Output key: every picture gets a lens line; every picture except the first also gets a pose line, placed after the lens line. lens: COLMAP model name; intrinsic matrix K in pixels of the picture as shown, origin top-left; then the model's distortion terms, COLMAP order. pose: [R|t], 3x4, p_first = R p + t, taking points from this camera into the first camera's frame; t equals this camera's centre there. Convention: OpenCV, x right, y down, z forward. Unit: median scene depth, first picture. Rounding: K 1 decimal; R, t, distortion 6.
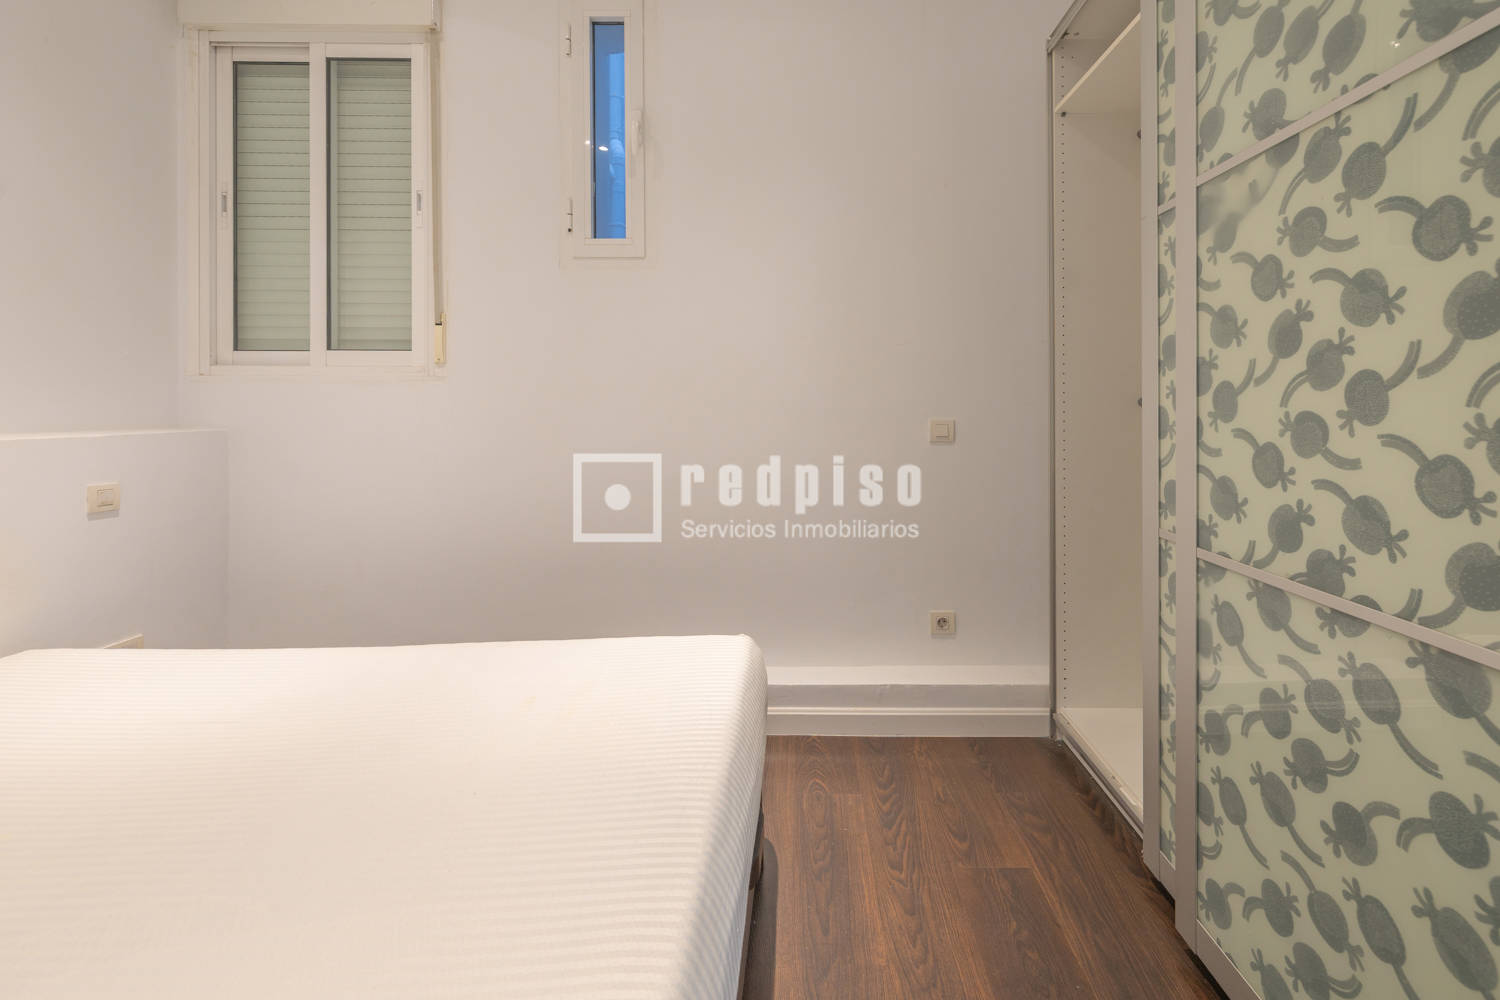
lens RADIAL K [[683.8, 0, 752.7], [0, 683.8, 409.2], [0, 0, 1]] dist [-0.001542, -0.000630]
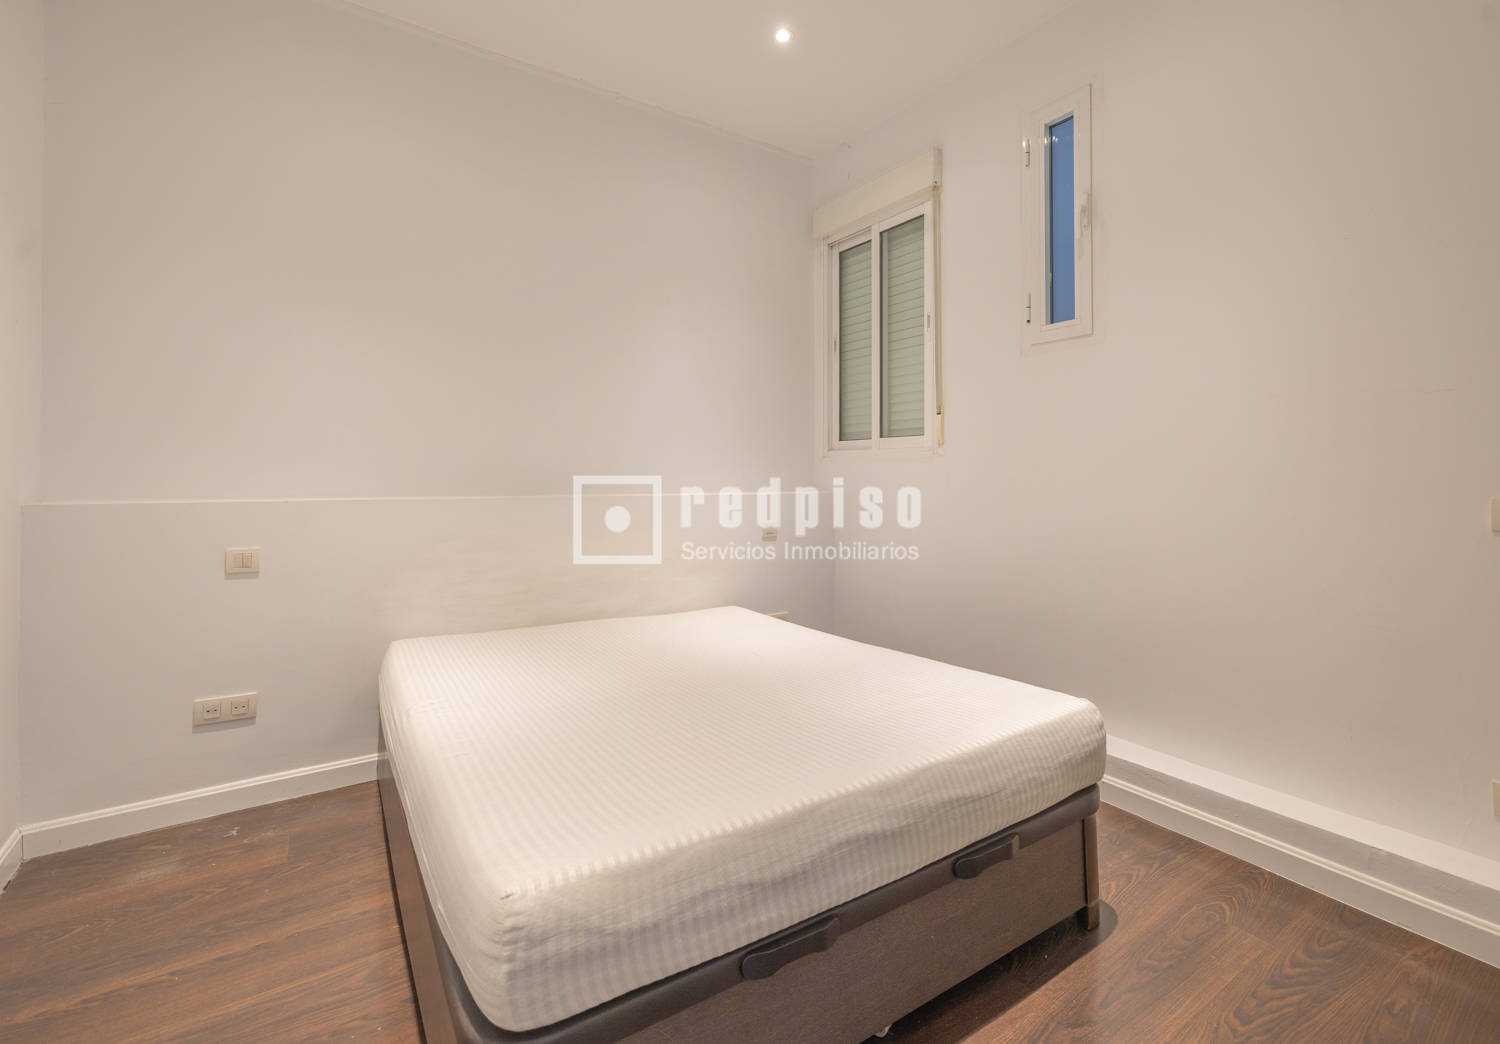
lens RADIAL K [[710.6, 0, 788.8], [0, 710.6, 476.5], [0, 0, 1]] dist [0.005380, 0.004394]
pose [[0.554540, -0.000227, -0.832157, 0.933028], [-0.003645, 0.999990, -0.002702, -0.002988], [0.832149, 0.004531, 0.554533, 0.042466]]
